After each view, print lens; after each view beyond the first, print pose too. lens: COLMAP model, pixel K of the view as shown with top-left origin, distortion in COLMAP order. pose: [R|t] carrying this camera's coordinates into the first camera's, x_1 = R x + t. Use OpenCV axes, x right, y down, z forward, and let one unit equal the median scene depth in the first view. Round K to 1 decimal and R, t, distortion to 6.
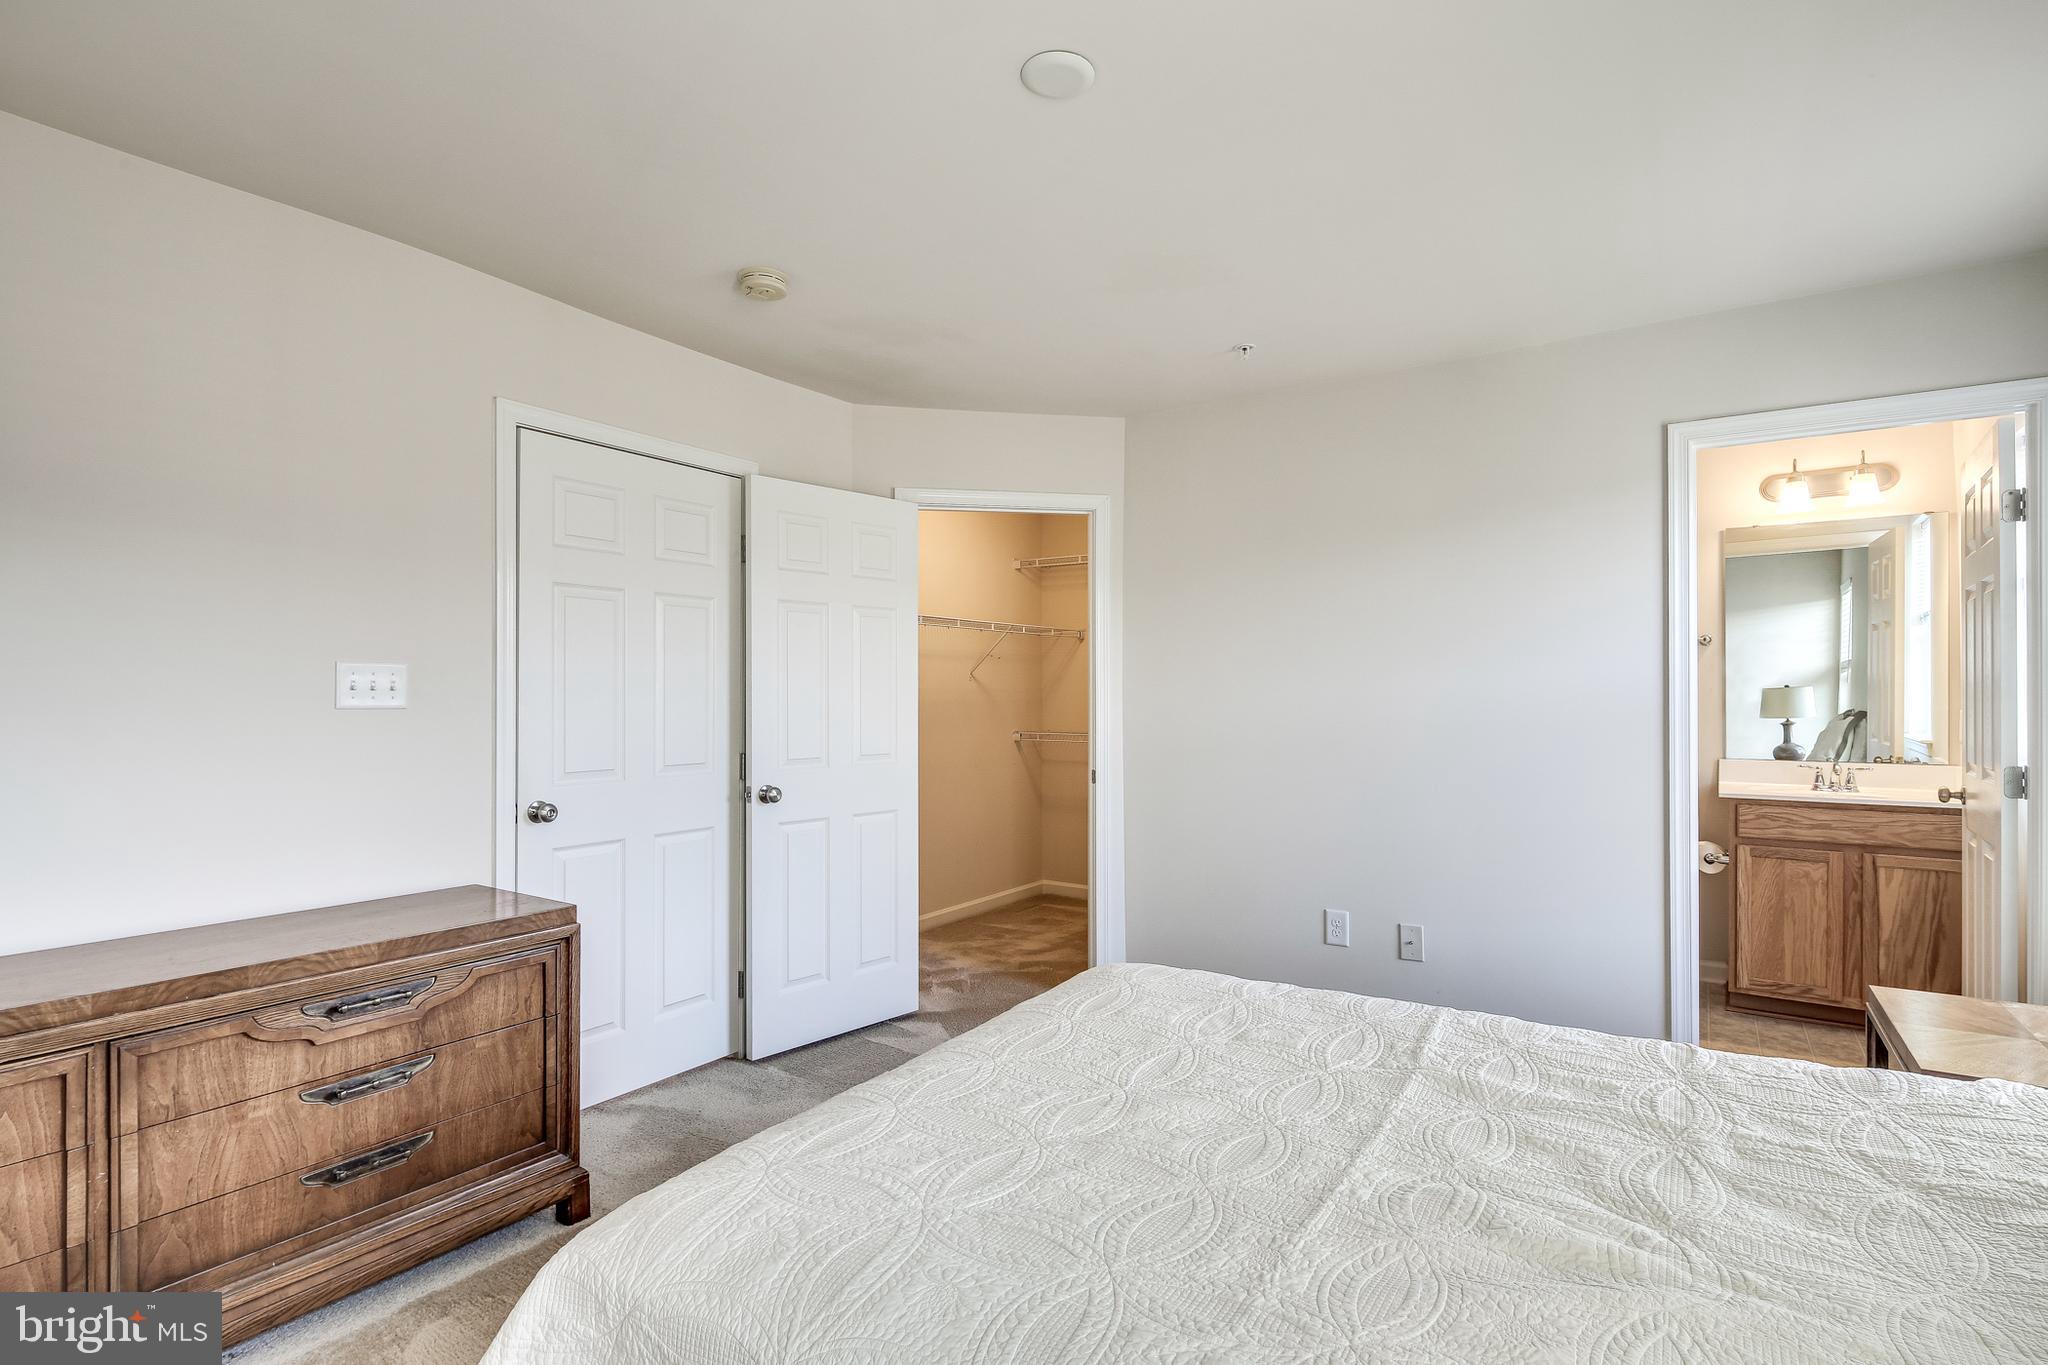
lens RADIAL K [[1006.9, 0, 1009.1], [0, 1006.9, 697.6], [0, 0, 1]] dist [0.004813, -0.003981]
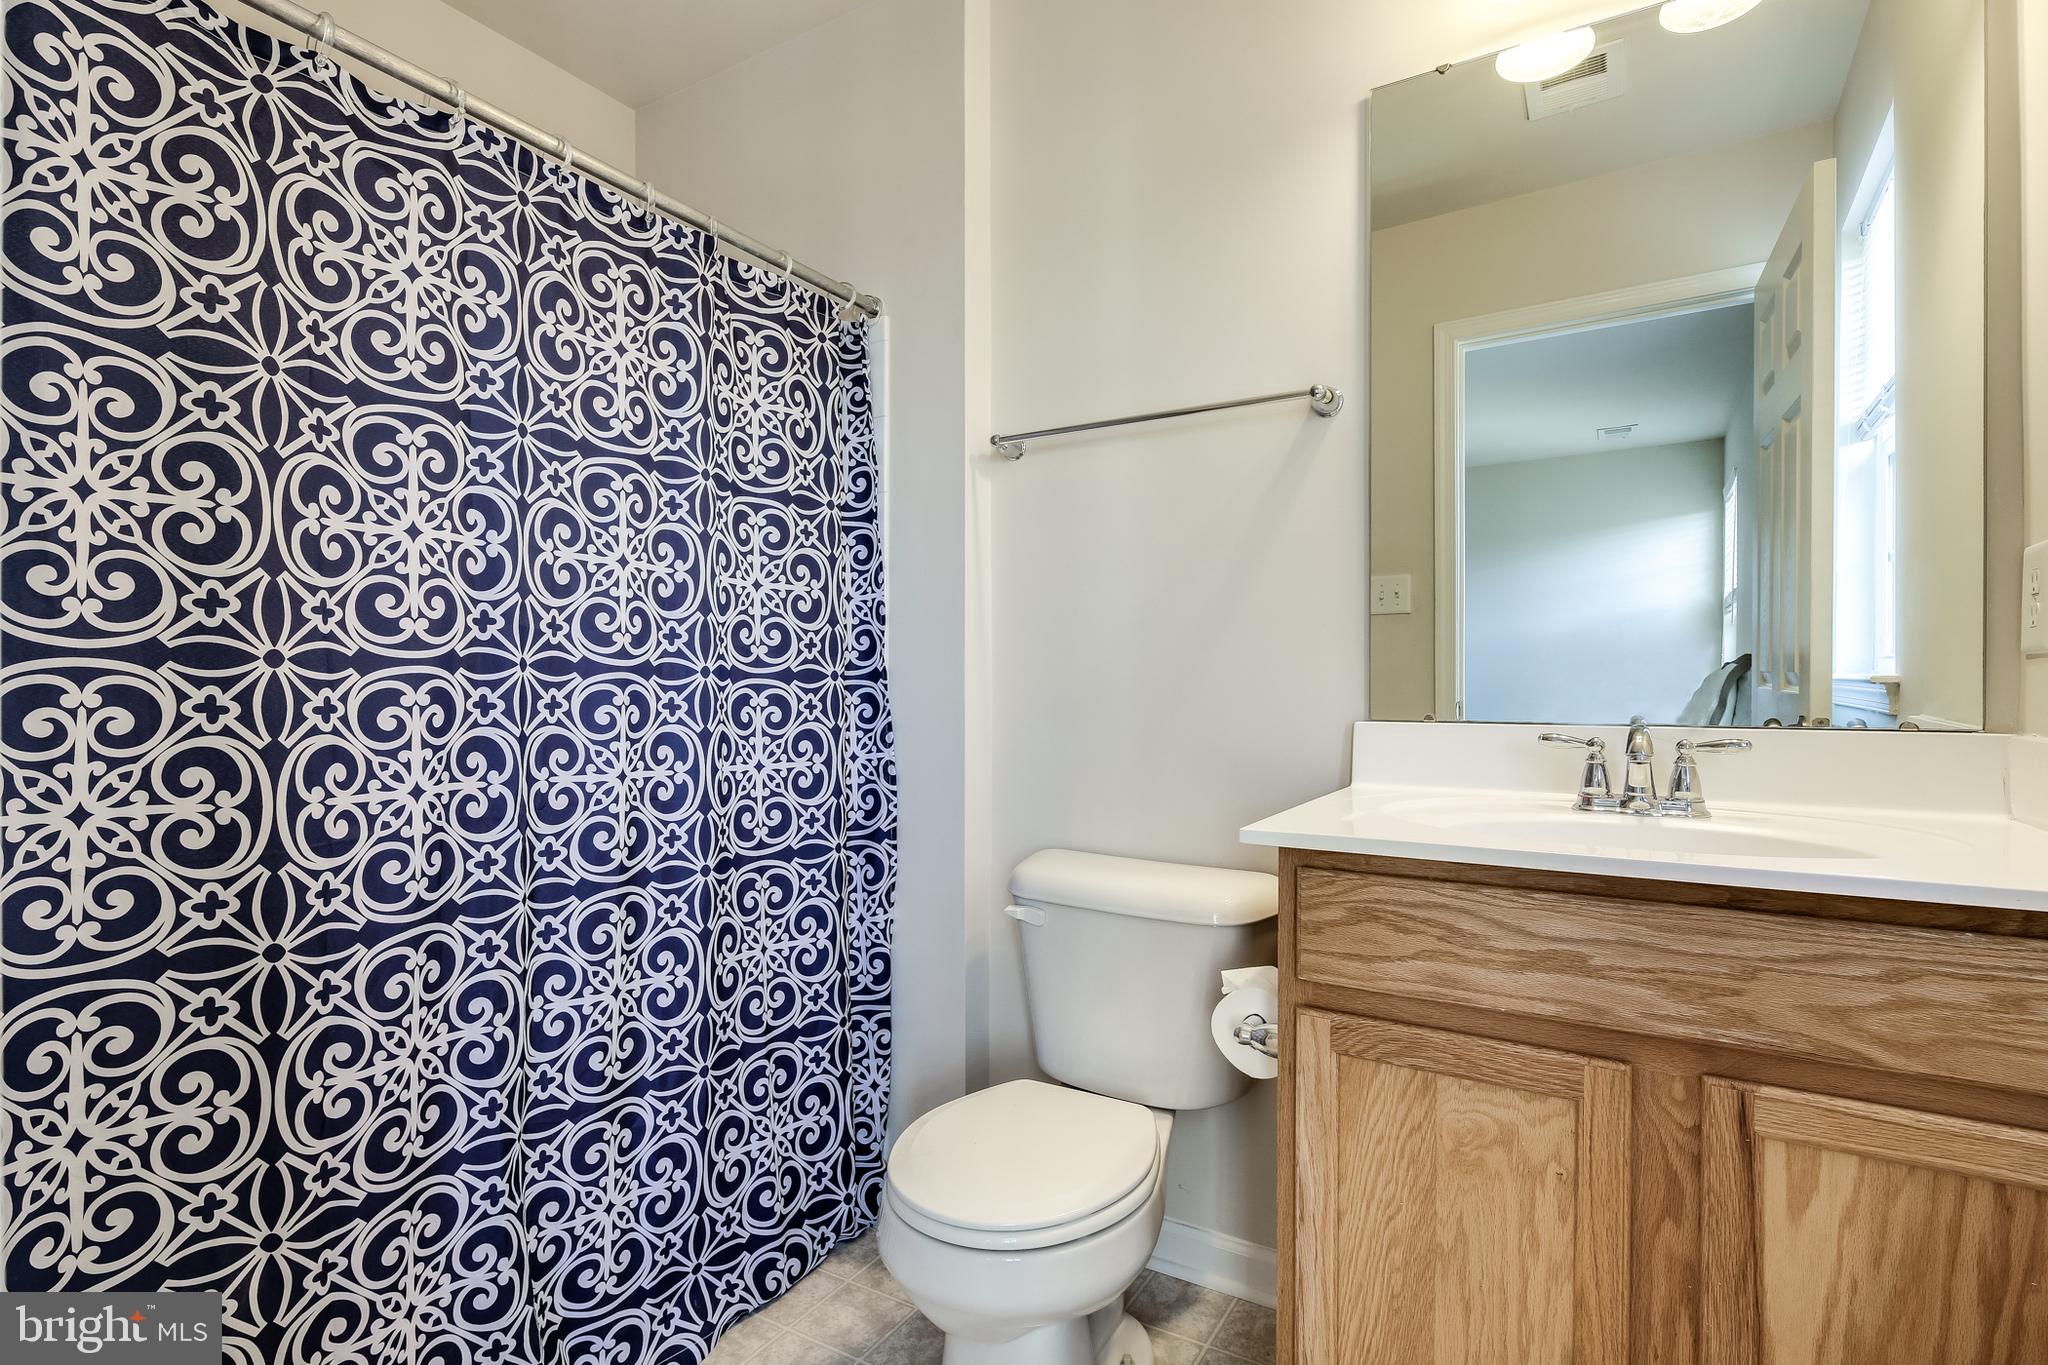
lens RADIAL K [[1006.9, 0, 1003.5], [0, 1006.9, 685.0], [0, 0, 1]] dist [0.004813, -0.003981]
pose [[0.998431, 0.001295, 0.055983, 0.641195], [-0.001396, 0.999997, 0.001763, 0.054541], [-0.055981, -0.001838, 0.998430, 0.738692]]
